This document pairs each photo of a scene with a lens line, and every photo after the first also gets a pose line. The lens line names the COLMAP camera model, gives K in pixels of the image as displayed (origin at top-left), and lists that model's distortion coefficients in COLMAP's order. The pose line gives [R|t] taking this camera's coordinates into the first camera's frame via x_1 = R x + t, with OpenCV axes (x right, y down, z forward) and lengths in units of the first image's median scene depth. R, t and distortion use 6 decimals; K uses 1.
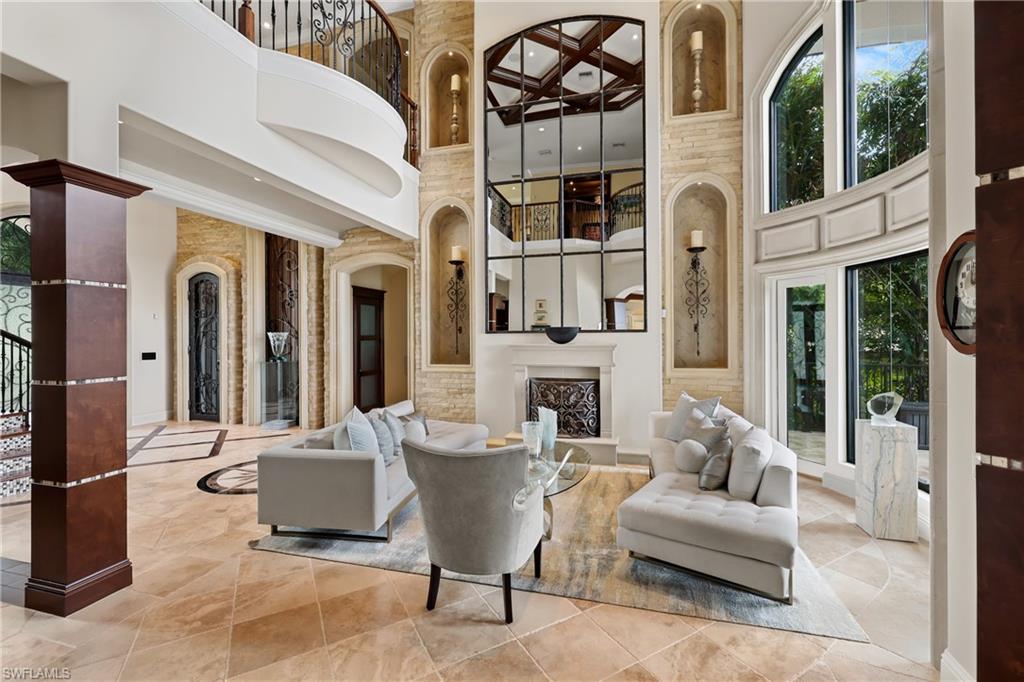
lens RADIAL K [[439.7, 0, 510.3], [0, 439.7, 337.6], [0, 0, 1]] dist [-0.000801, 0.000508]
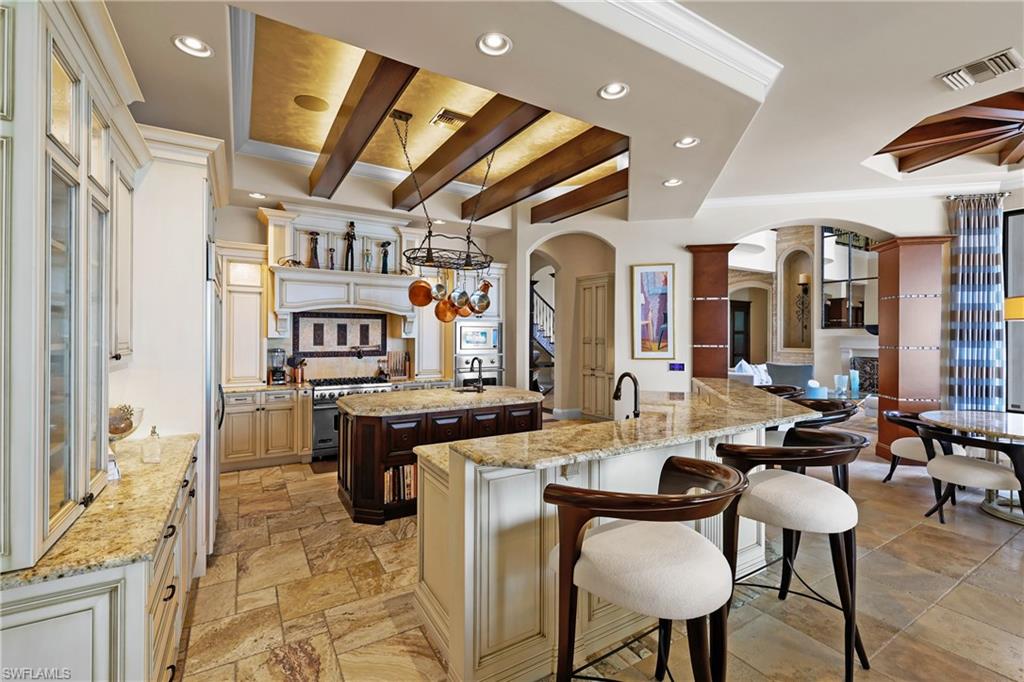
lens RADIAL K [[439.7, 0, 511.3], [0, 439.7, 336.2], [0, 0, 1]] dist [-0.000801, 0.000508]
pose [[0.725897, 0.003240, -0.687796, 0.207190], [-0.001584, 0.999994, 0.003039, 0.013043], [0.687802, -0.001116, 0.725898, -0.879240]]
